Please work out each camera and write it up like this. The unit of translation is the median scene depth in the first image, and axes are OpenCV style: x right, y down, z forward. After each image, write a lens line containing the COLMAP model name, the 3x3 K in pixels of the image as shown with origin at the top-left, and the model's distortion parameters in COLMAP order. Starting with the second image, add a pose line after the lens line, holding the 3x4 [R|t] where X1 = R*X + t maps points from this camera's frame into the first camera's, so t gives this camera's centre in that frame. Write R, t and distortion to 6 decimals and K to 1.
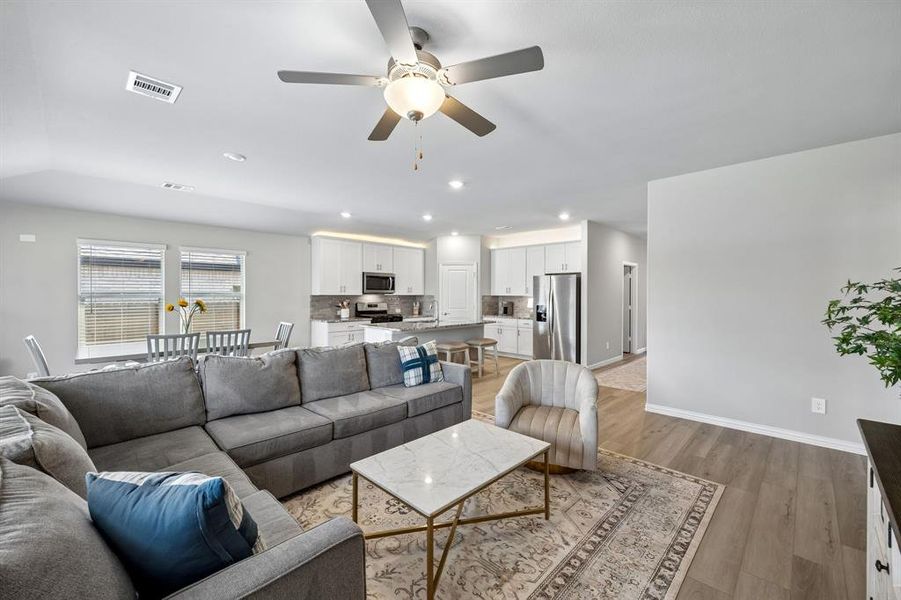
lens RADIAL K [[353.5, 0, 449.8], [0, 353.5, 296.3], [0, 0, 1]] dist [0.001980, -0.000004]
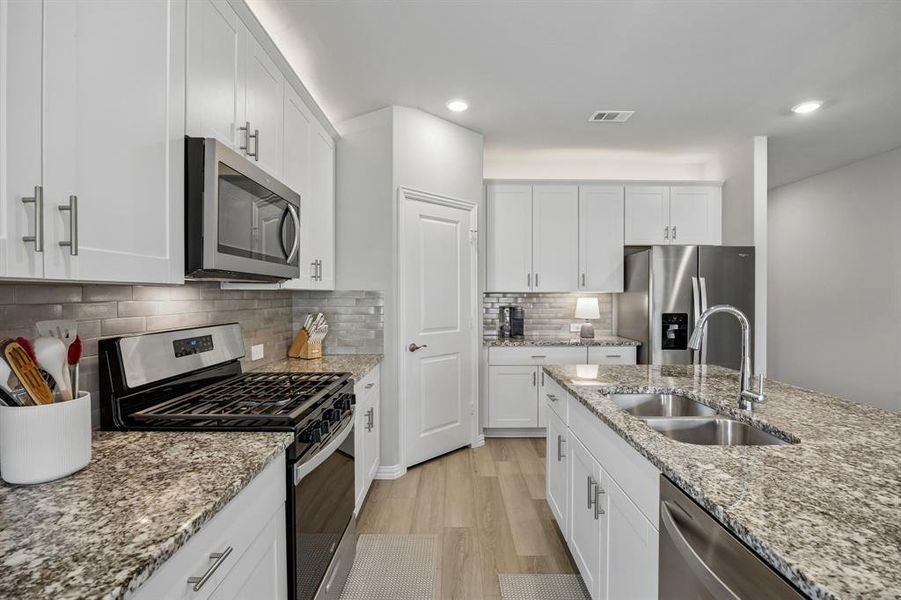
lens RADIAL K [[413.5, 0, 448.5], [0, 413.5, 296.6], [0, 0, 1]] dist [-0.017078, -0.001975]
pose [[0.721071, -0.007460, 0.692821, -0.275074], [0.008335, 0.999963, 0.002091, 0.001773], [-0.692811, 0.004267, 0.721106, 0.758937]]
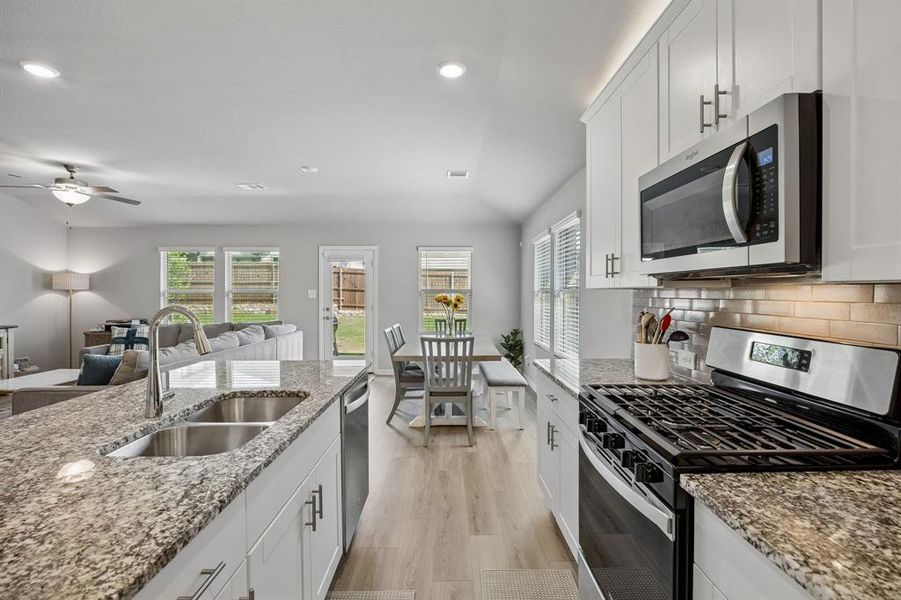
lens RADIAL K [[413.5, 0, 457.0], [0, 413.5, 294.4], [0, 0, 1]] dist [-0.017078, -0.001975]
pose [[-0.694173, 0.001875, -0.719806, 0.010199], [-0.004906, 0.999961, 0.007336, -0.000225], [0.719792, 0.008624, -0.694136, 1.038322]]
